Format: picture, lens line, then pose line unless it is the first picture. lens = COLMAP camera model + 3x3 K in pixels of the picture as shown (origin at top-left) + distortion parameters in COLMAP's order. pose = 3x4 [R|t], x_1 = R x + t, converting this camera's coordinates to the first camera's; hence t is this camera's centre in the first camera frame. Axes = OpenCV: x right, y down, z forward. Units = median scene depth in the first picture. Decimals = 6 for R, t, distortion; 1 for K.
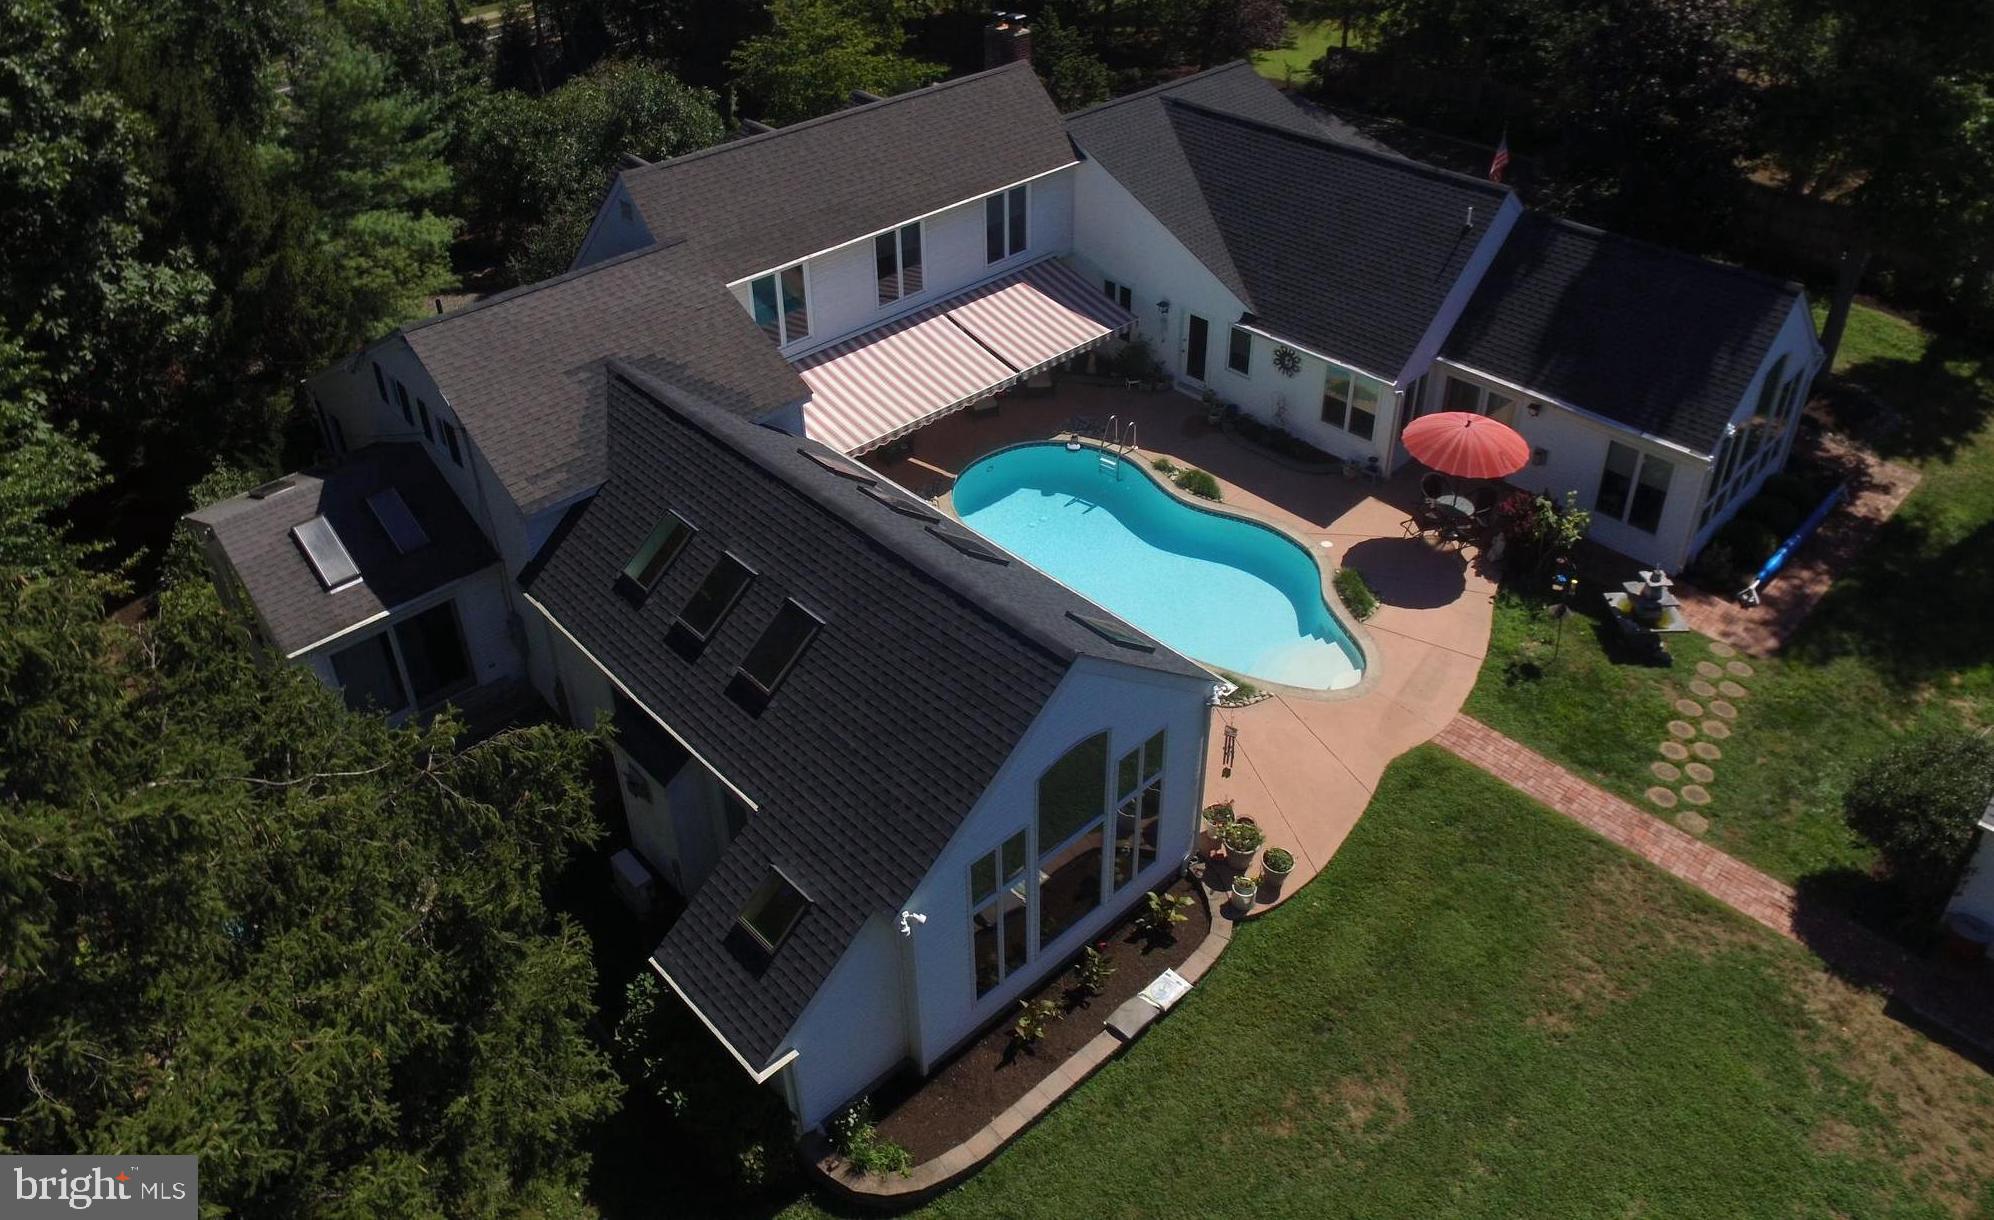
lens RADIAL K [[1376.9, 0, 970.4], [0, 1376.9, 452.9], [0, 0, 1]] dist [-0.121500, 0.086579]
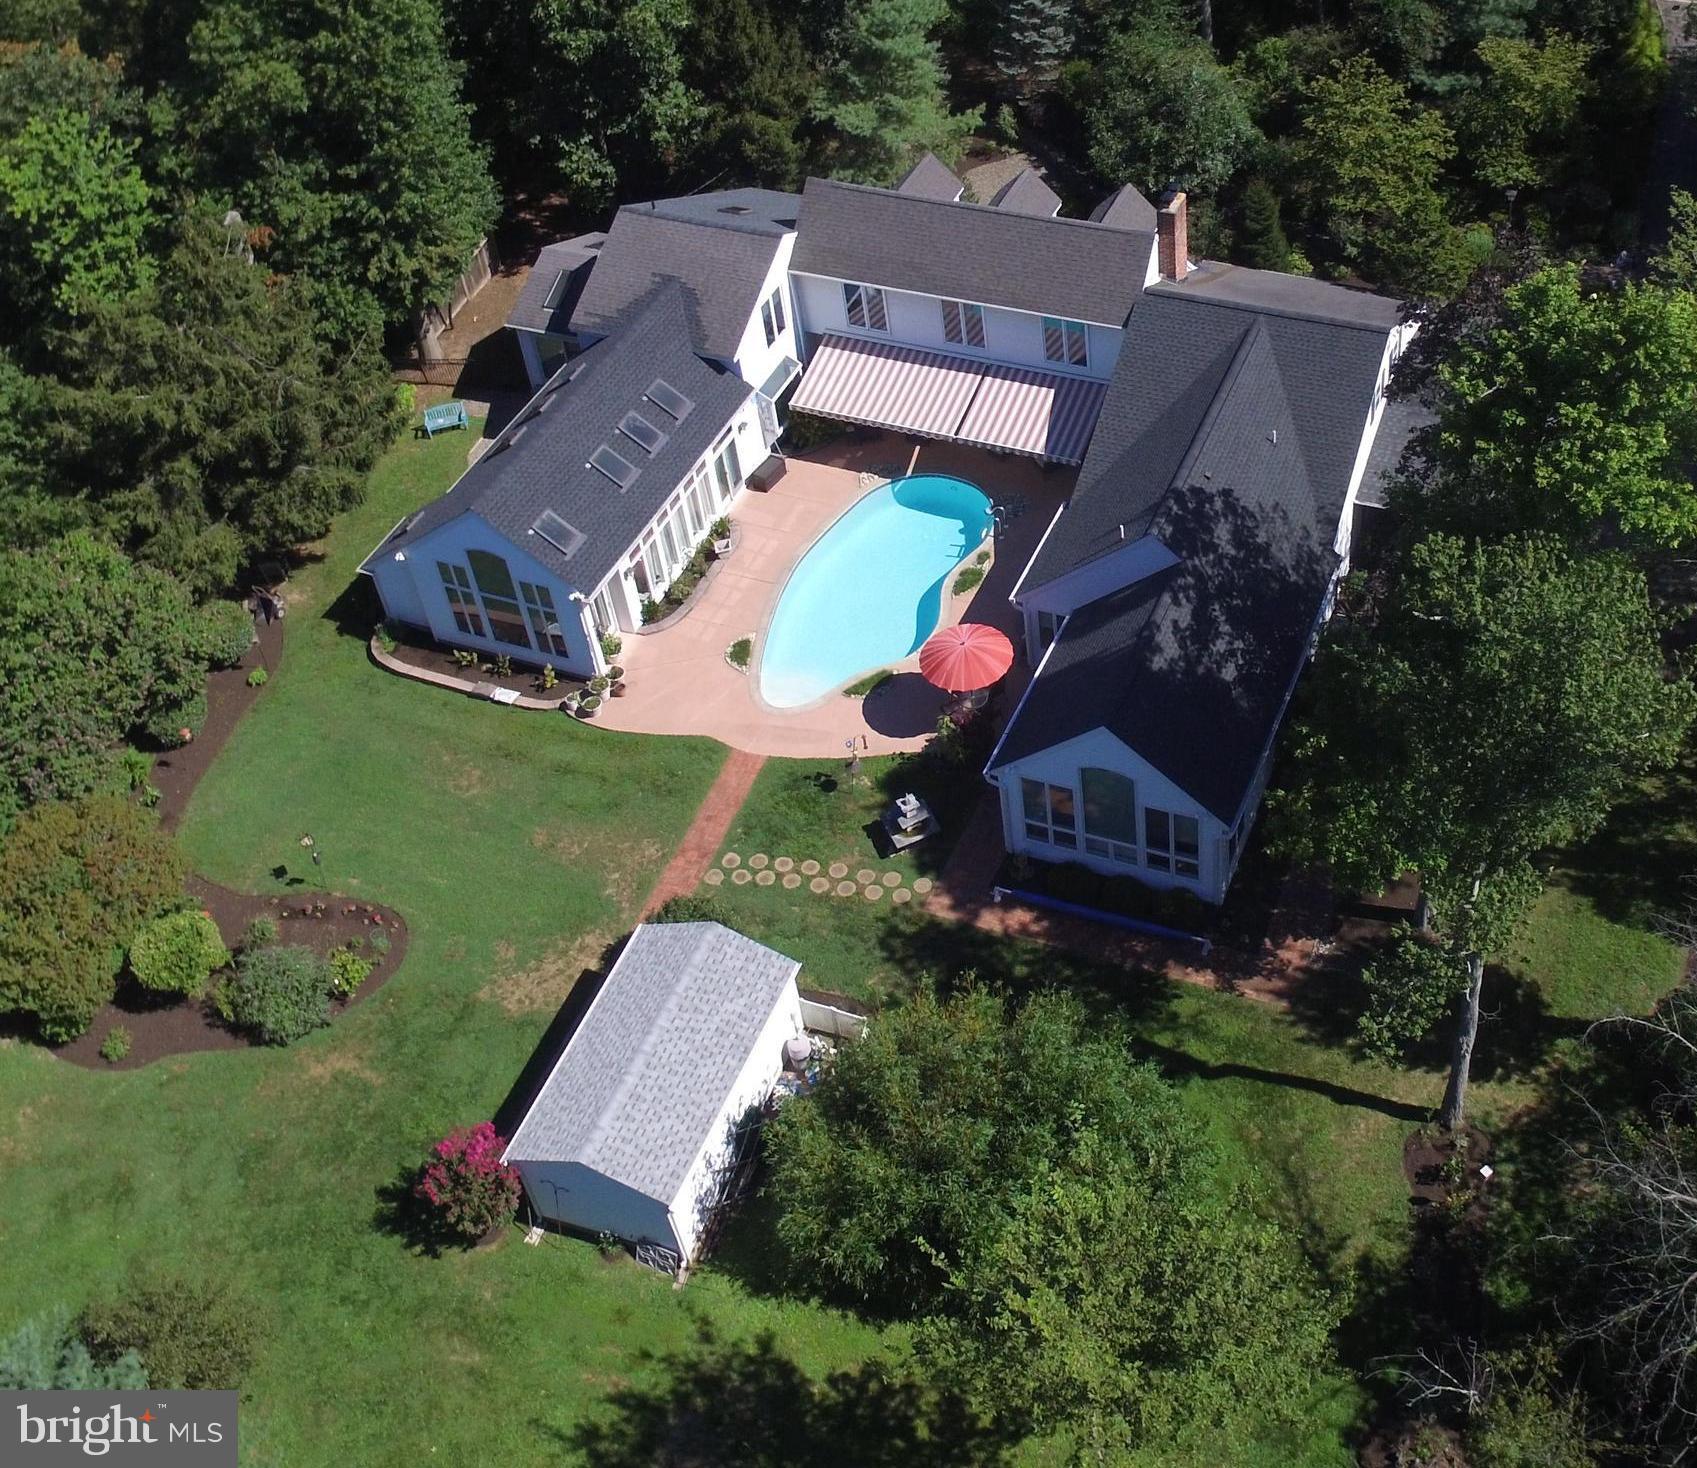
lens RADIAL K [[2022.9, 0, 1175.8], [0, 2022.9, 505.2], [0, 0, 1]] dist [-0.141578, 0.168988]
pose [[0.488953, 0.575501, -0.655533, 1.810467], [-0.442890, 0.811208, 0.381825, -1.048346], [0.751514, 0.103634, 0.651527, -0.145127]]
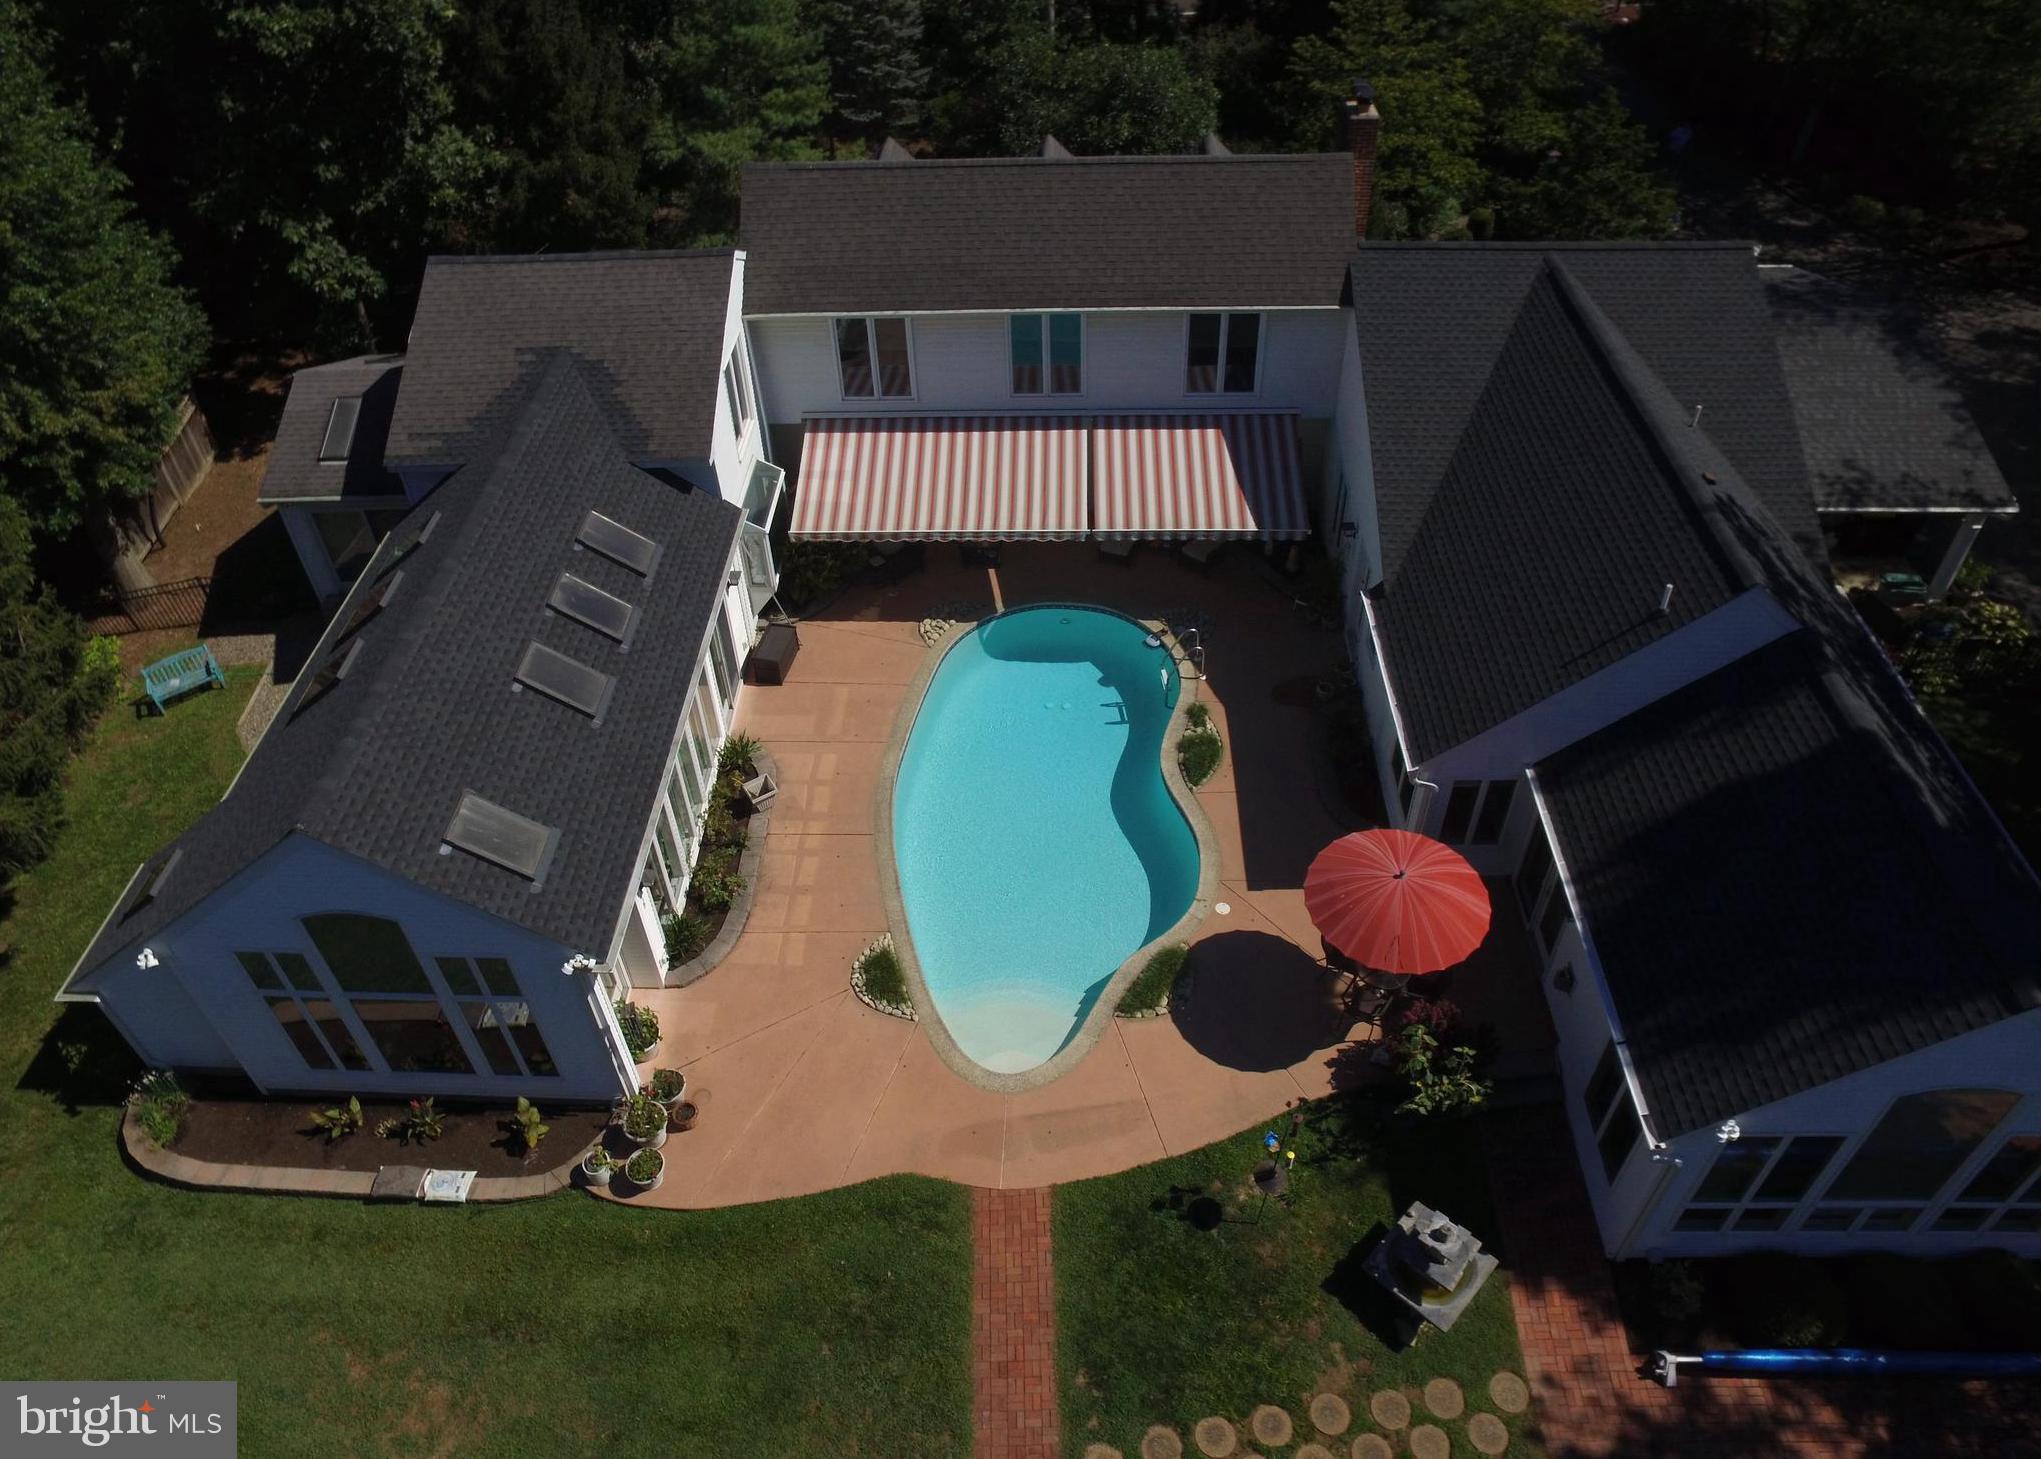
lens RADIAL K [[1376.1, 0, 1018.5], [0, 1376.1, 690.8], [0, 0, 1]] dist [-0.120219, 0.083740]
pose [[0.718300, 0.468656, -0.514204, 0.577496], [-0.348724, 0.882063, 0.316791, -0.267994], [0.602027, -0.048236, 0.797018, 0.387222]]
